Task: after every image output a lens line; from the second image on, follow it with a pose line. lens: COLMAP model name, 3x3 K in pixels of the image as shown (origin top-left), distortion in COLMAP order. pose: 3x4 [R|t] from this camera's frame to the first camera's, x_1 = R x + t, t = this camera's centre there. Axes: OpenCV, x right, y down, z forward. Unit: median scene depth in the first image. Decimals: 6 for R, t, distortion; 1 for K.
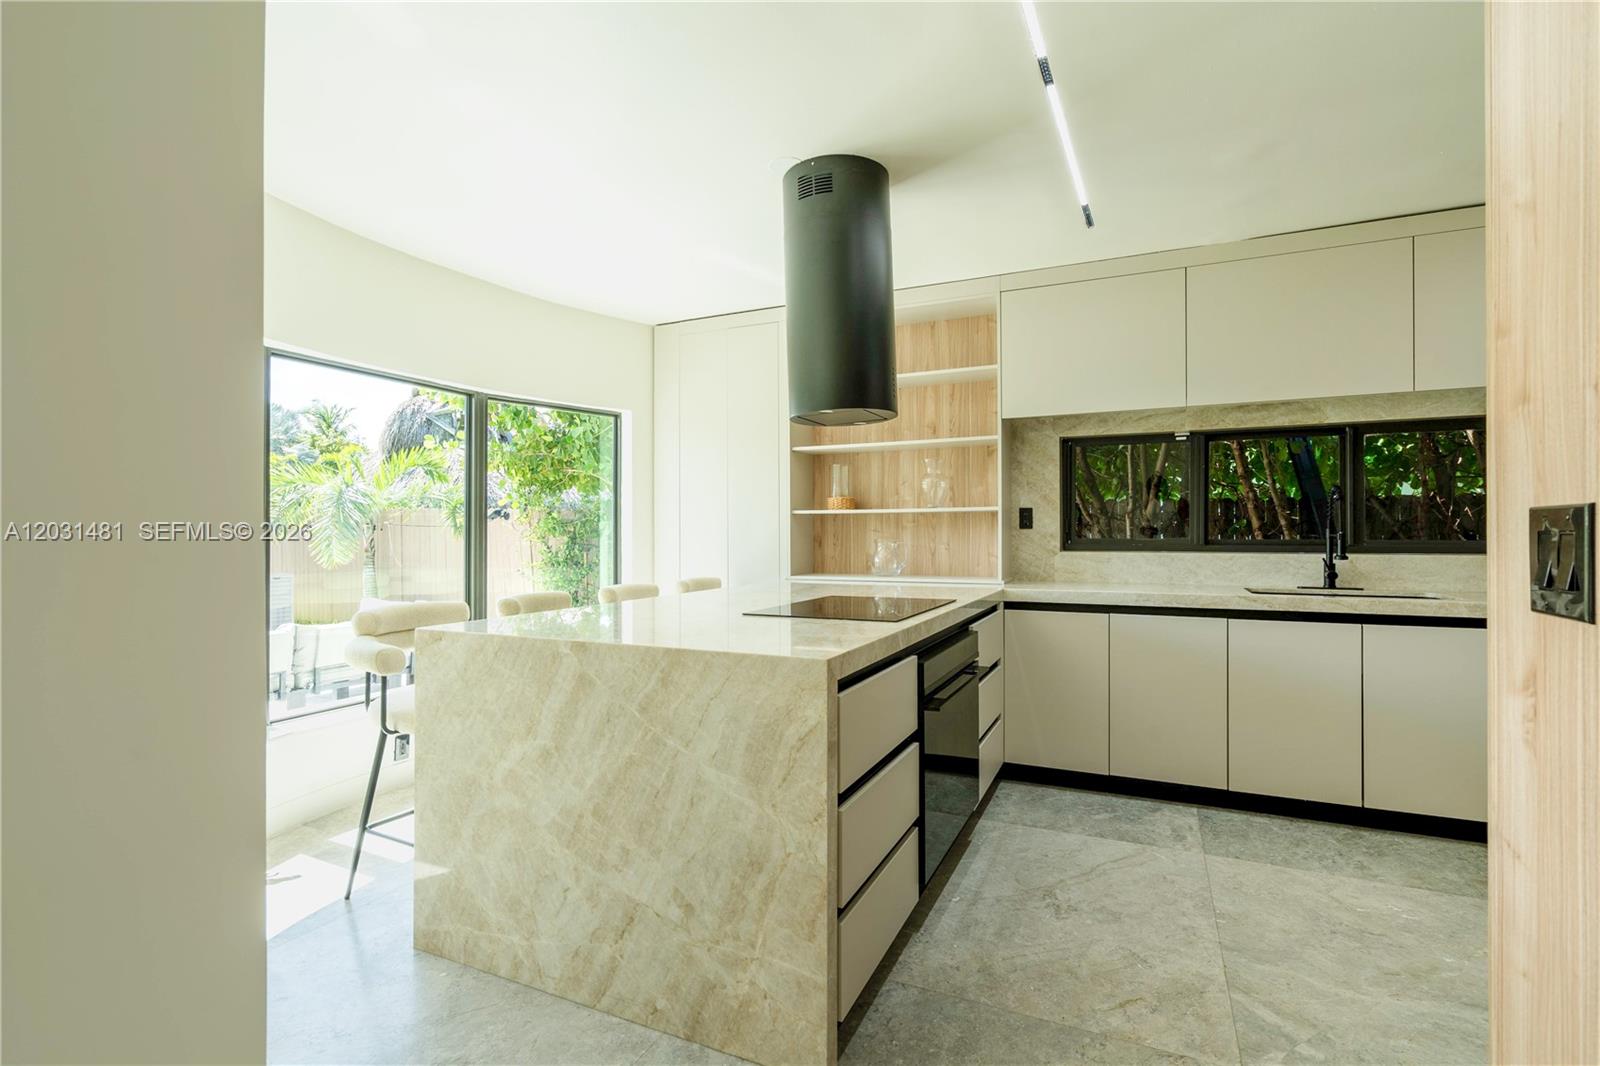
lens RADIAL K [[747.9, 0, 800.0], [0, 747.9, 533.0], [0, 0, 1]] dist [-0.003518, -0.000369]
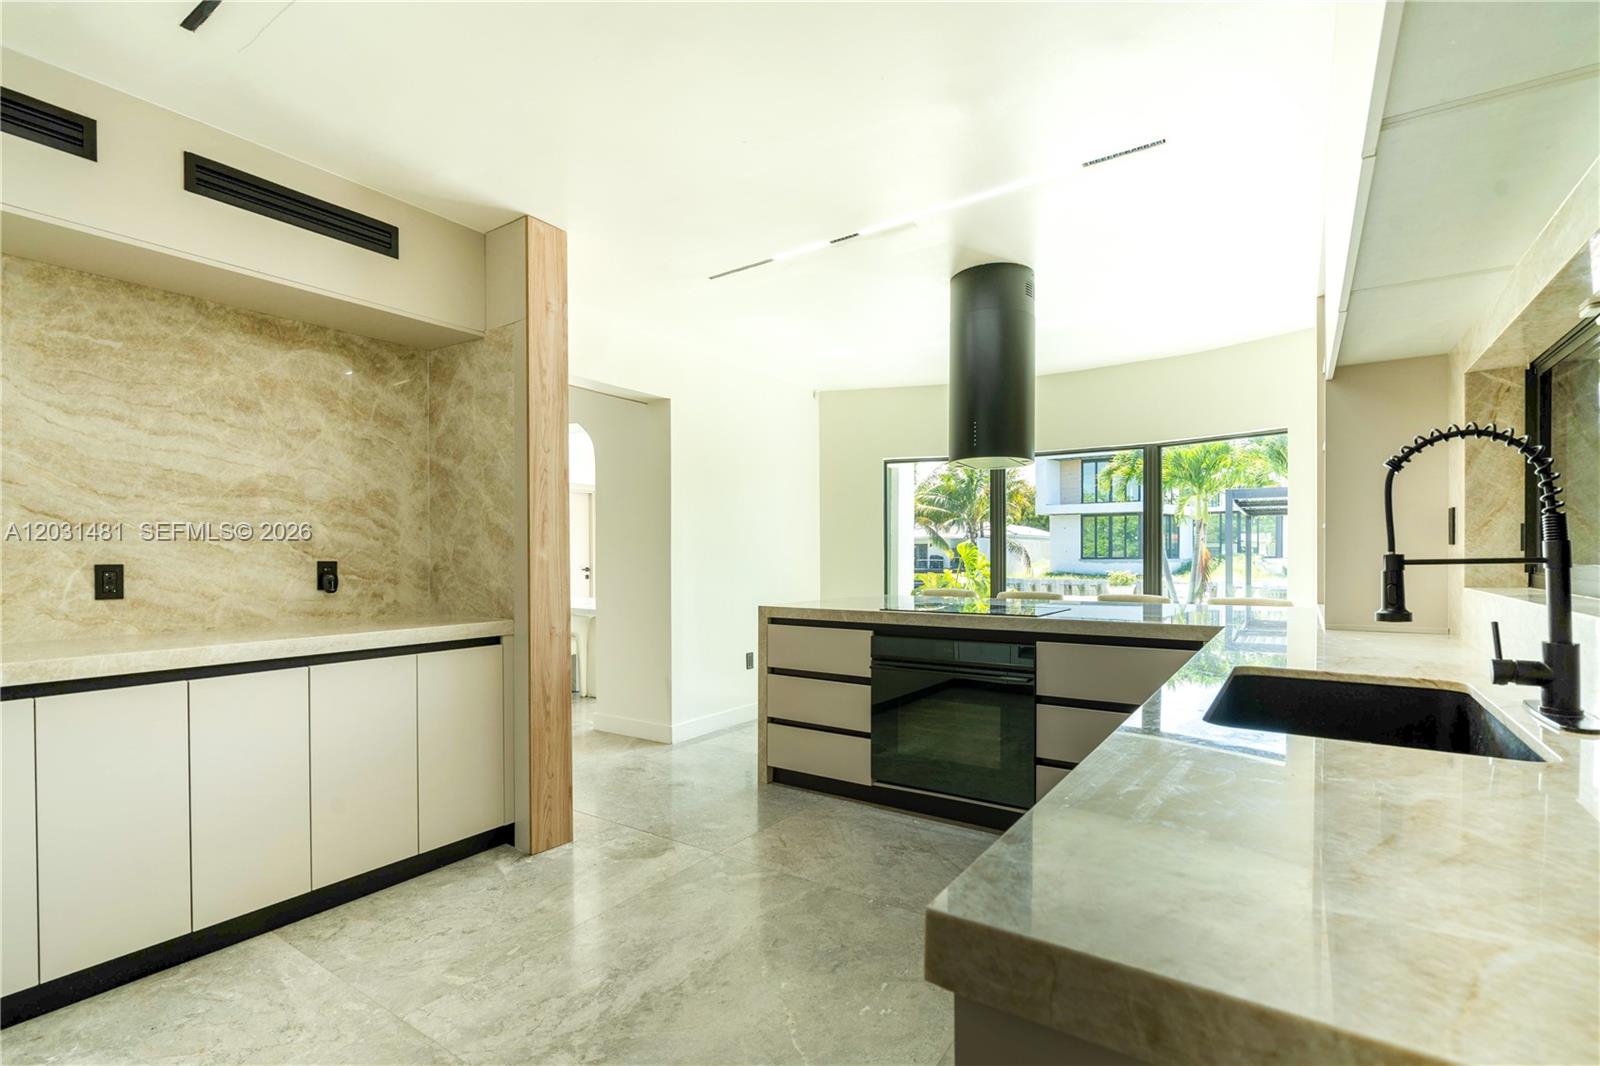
lens RADIAL K [[747.9, 0, 800.0], [0, 747.9, 533.0], [0, 0, 1]] dist [-0.003518, -0.000369]
pose [[-0.166831, -0.022196, -0.985736, 1.102471], [-0.001129, 0.999750, -0.022321, -0.002925], [0.985985, -0.002611, -0.166815, 0.704715]]
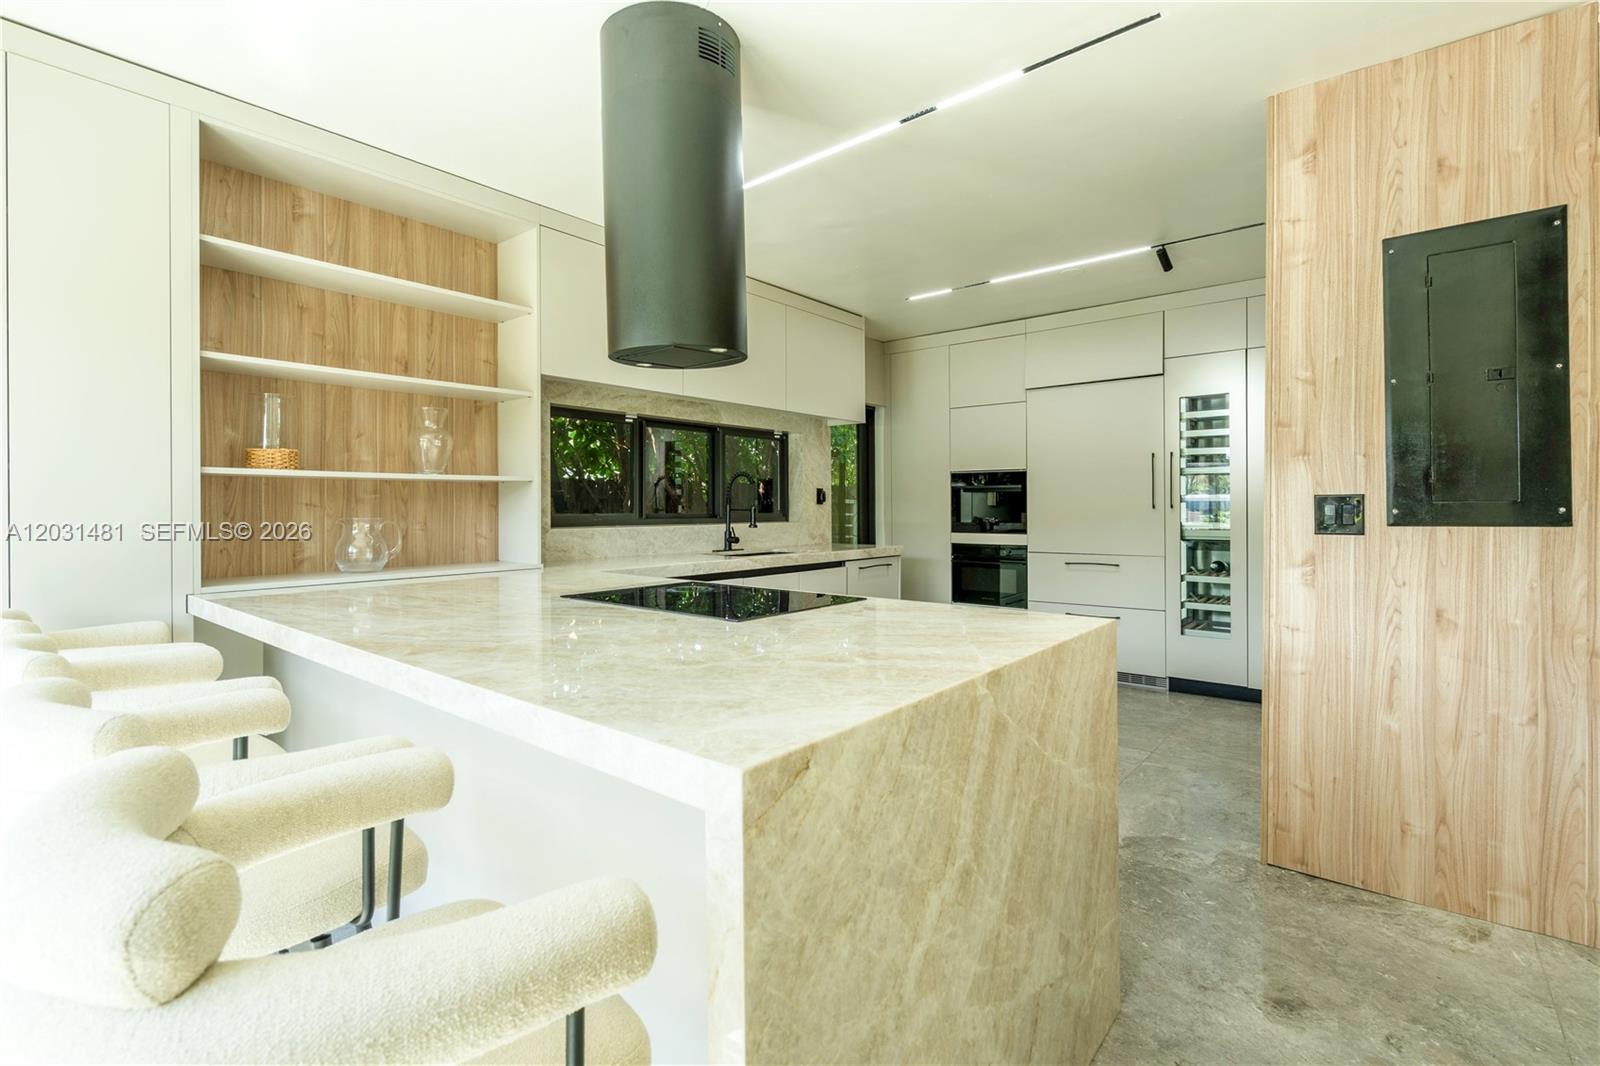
lens RADIAL K [[747.9, 0, 803.8], [0, 747.9, 507.2], [0, 0, 1]] dist [-0.004917, -0.000406]
pose [[0.234342, 0.001584, 0.972153, -0.525745], [0.003804, 0.999990, -0.002546, 0.002622], [-0.972147, 0.004295, 0.234333, 0.548632]]
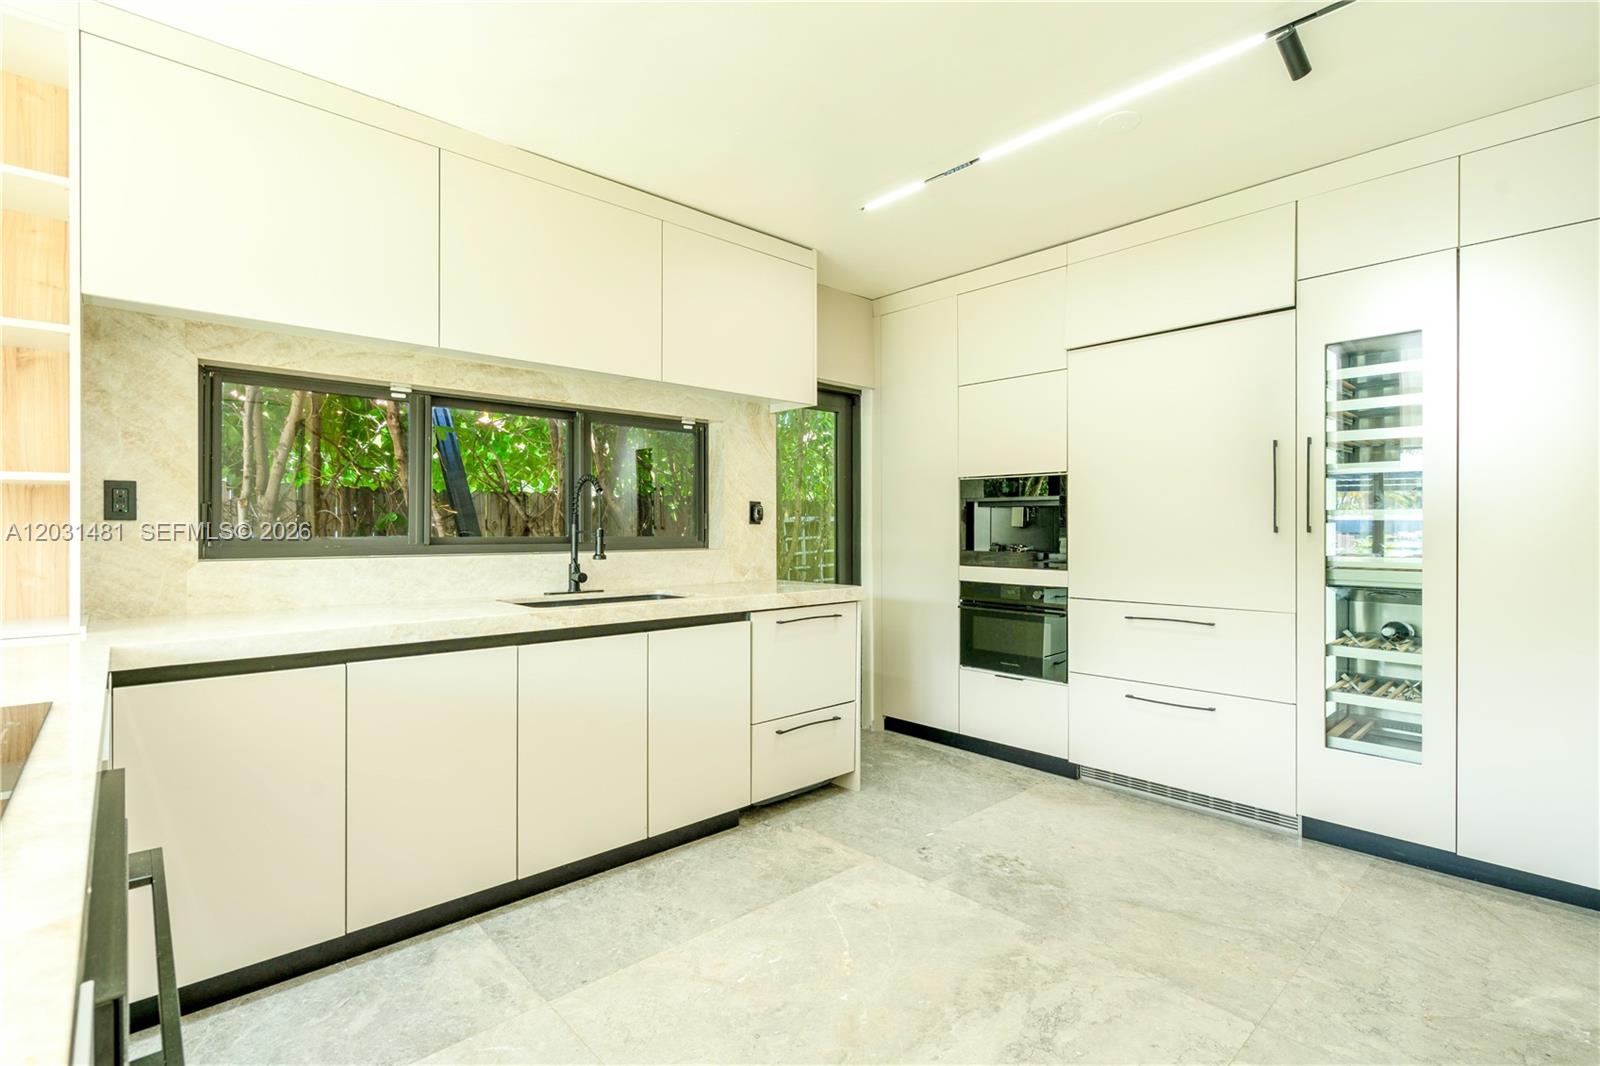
lens RADIAL K [[741.1, 0, 786.3], [0, 741.1, 529.0], [0, 0, 1]] dist [-0.001613, -0.000244]
pose [[0.388978, 0.000571, 0.921247, 0.005259], [-0.000306, 1.000000, -0.000490, 0.000512], [-0.921247, -0.000091, 0.388978, 0.422940]]
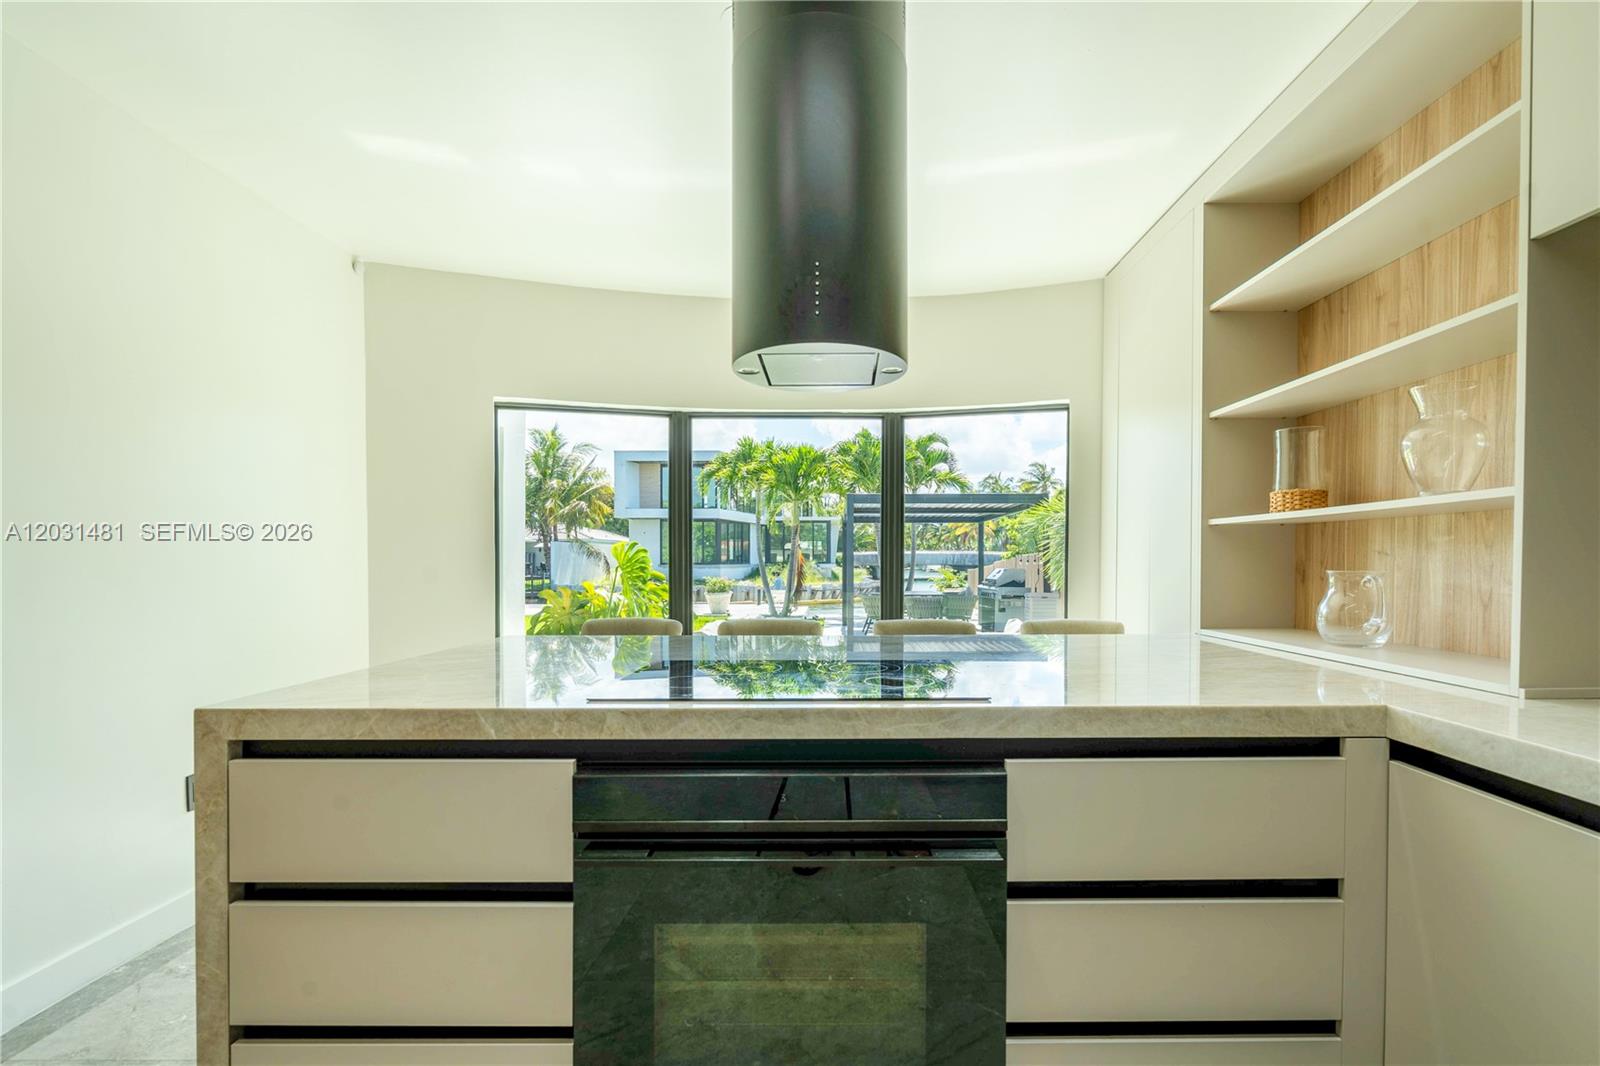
lens RADIAL K [[763.9, 0, 848.8], [0, 763.9, 563.1], [0, 0, 1]] dist [-0.001526, 0.000223]
pose [[0.432221, 0.009474, -0.901718, 0.497526], [-0.003638, 0.999955, 0.008762, 0.000920], [0.901760, -0.000507, 0.432236, 0.588503]]
